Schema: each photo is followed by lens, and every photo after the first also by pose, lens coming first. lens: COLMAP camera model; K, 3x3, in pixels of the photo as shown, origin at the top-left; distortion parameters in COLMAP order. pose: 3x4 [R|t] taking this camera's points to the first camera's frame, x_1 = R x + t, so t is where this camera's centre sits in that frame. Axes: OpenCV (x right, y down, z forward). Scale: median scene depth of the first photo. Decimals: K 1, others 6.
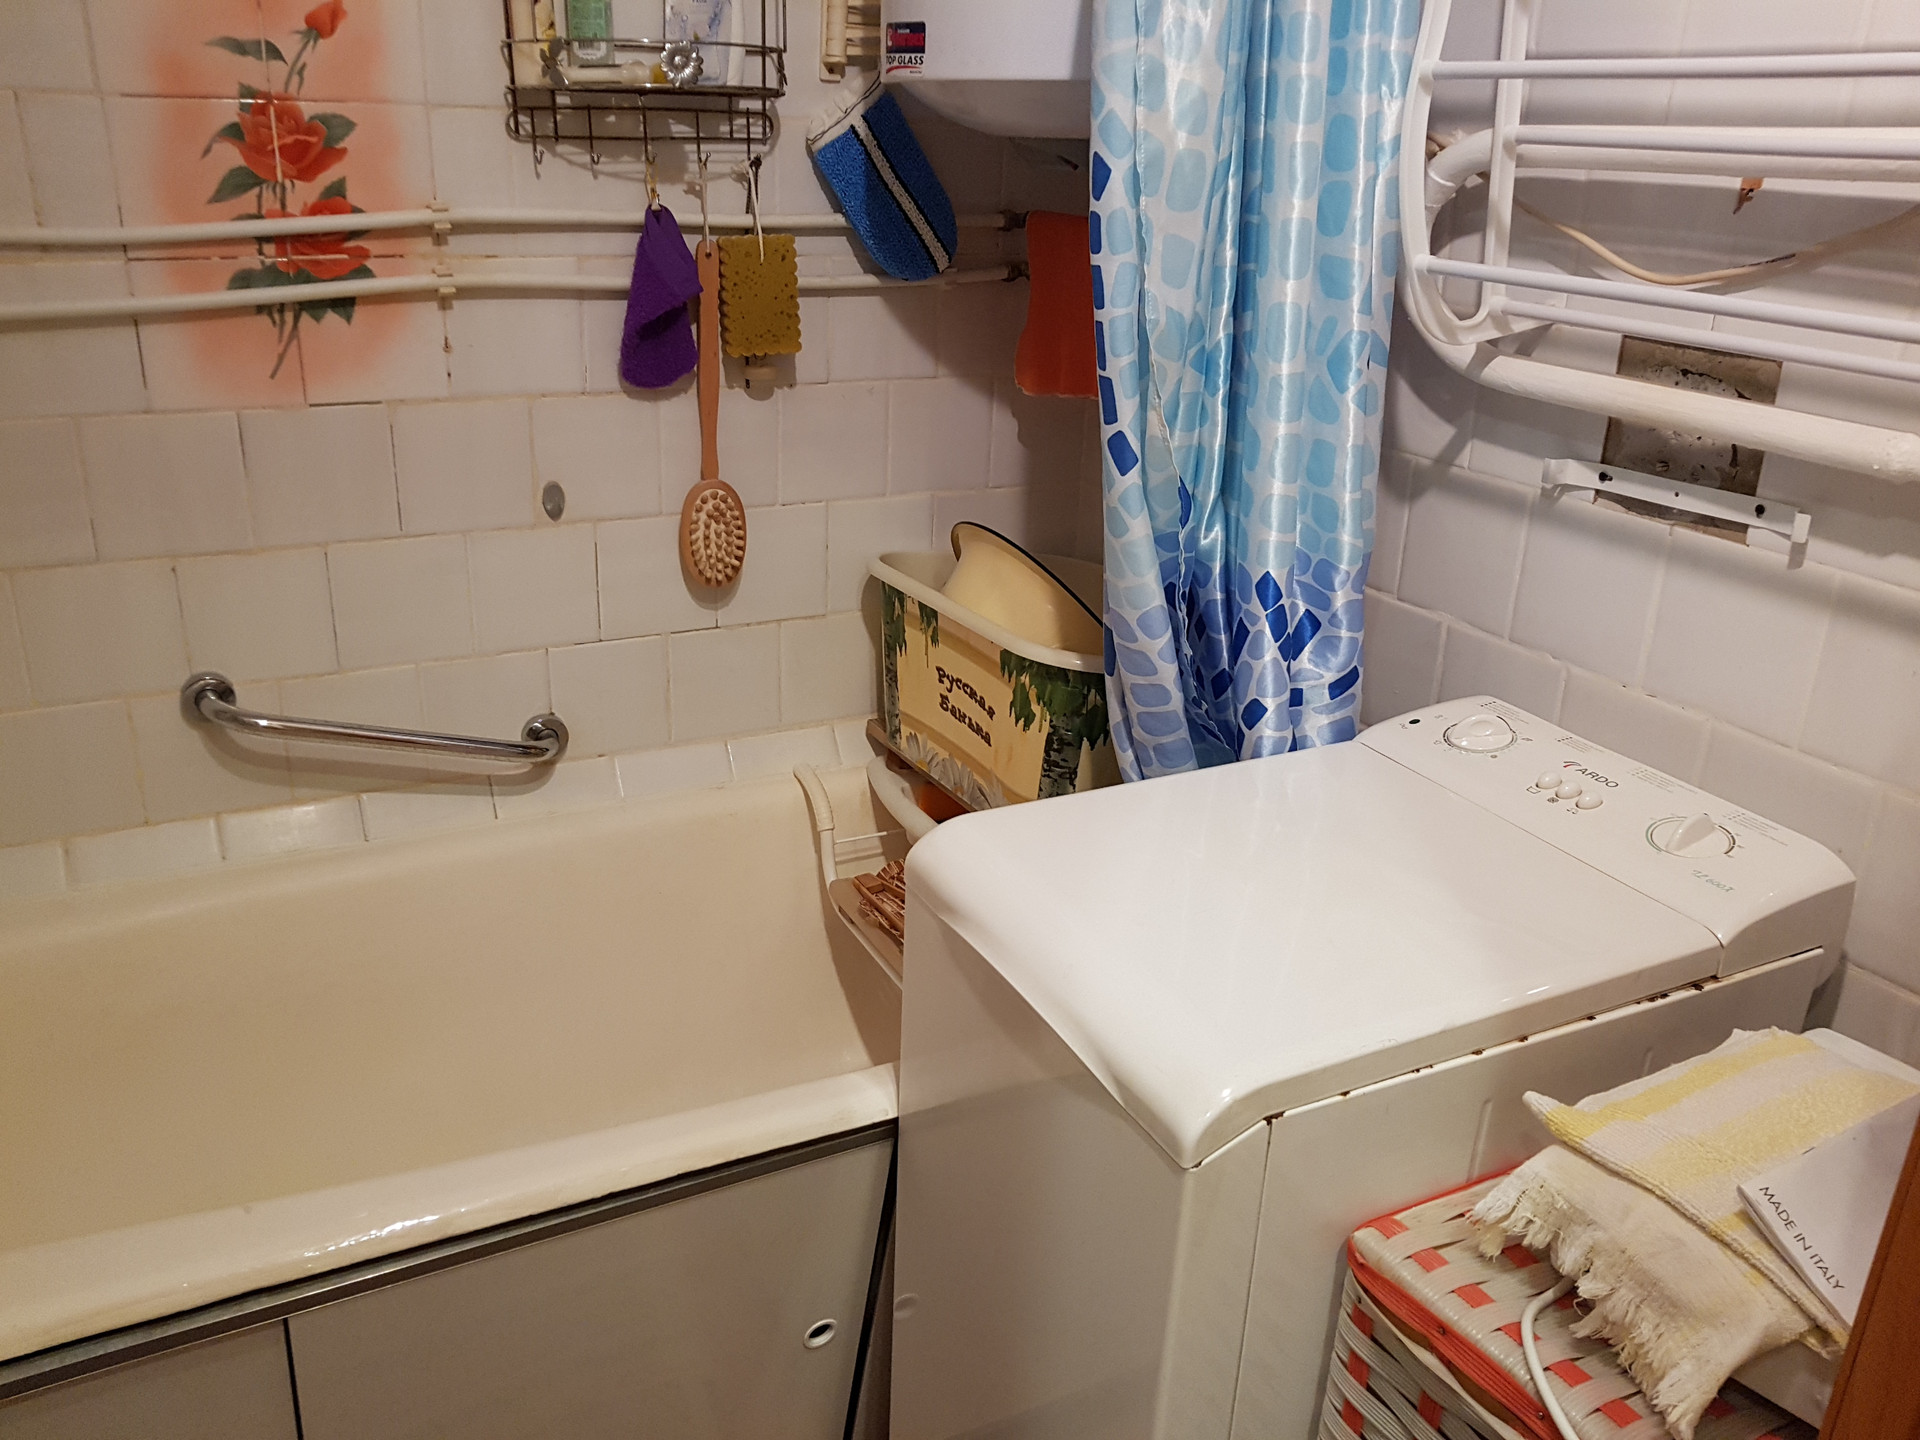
lens RADIAL K [[1504.8, 0, 954.6], [0, 1504.8, 707.5], [0, 0, 1]] dist [0.000082, -0.000703]
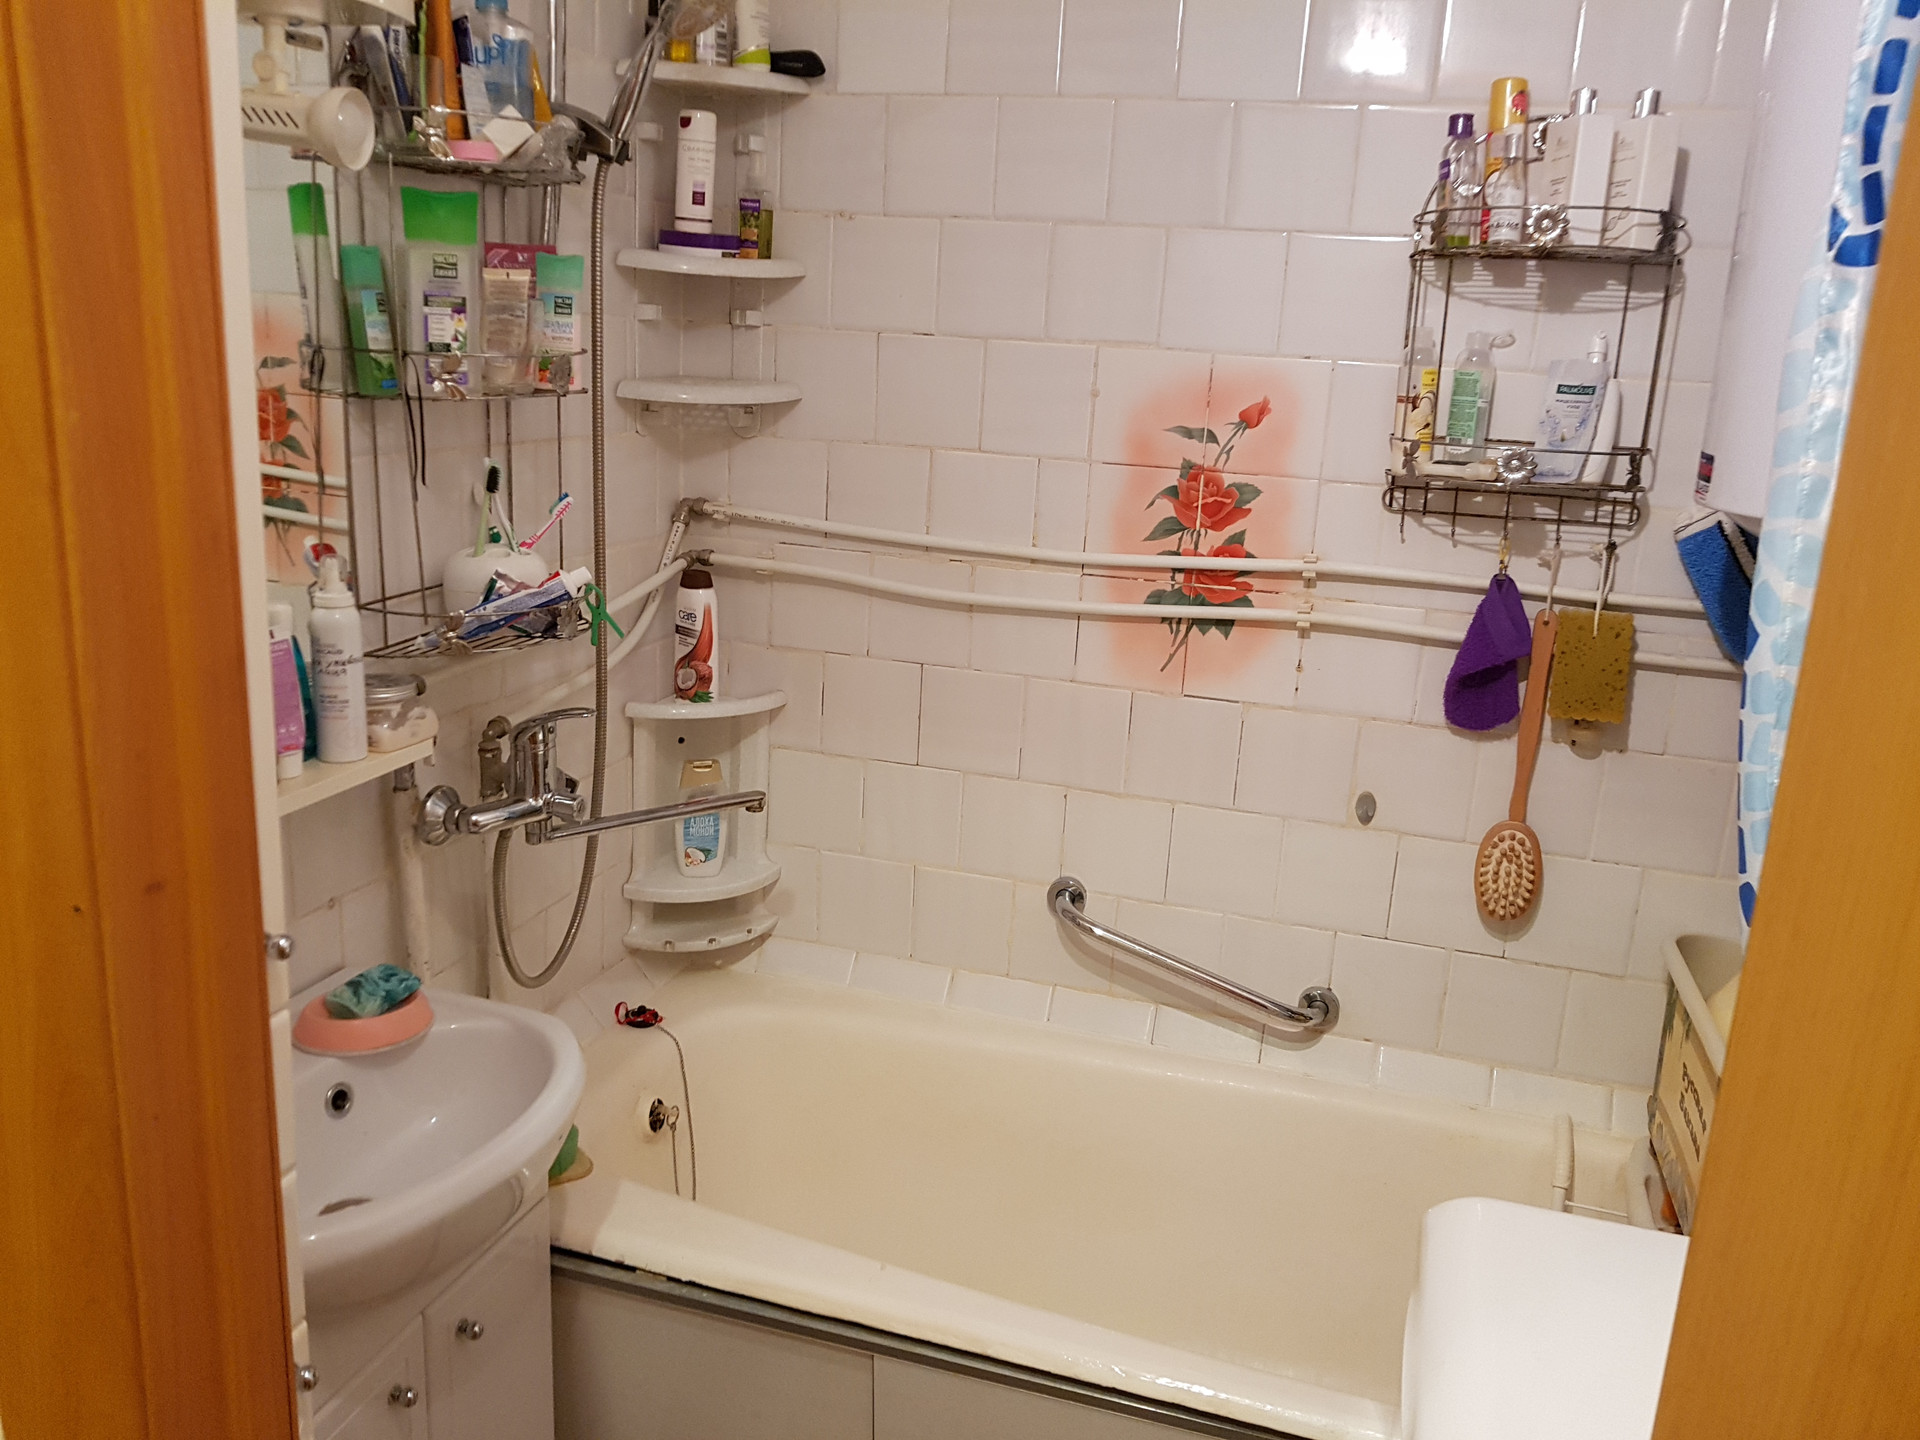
lens RADIAL K [[1504.8, 0, 955.5], [0, 1504.8, 722.3], [0, 0, 1]] dist [0.000082, -0.000703]
pose [[0.723519, 0.185210, -0.664994, 0.266720], [-0.281131, 0.958884, -0.038809, -0.072213], [0.630465, 0.215029, 0.745839, -0.059874]]
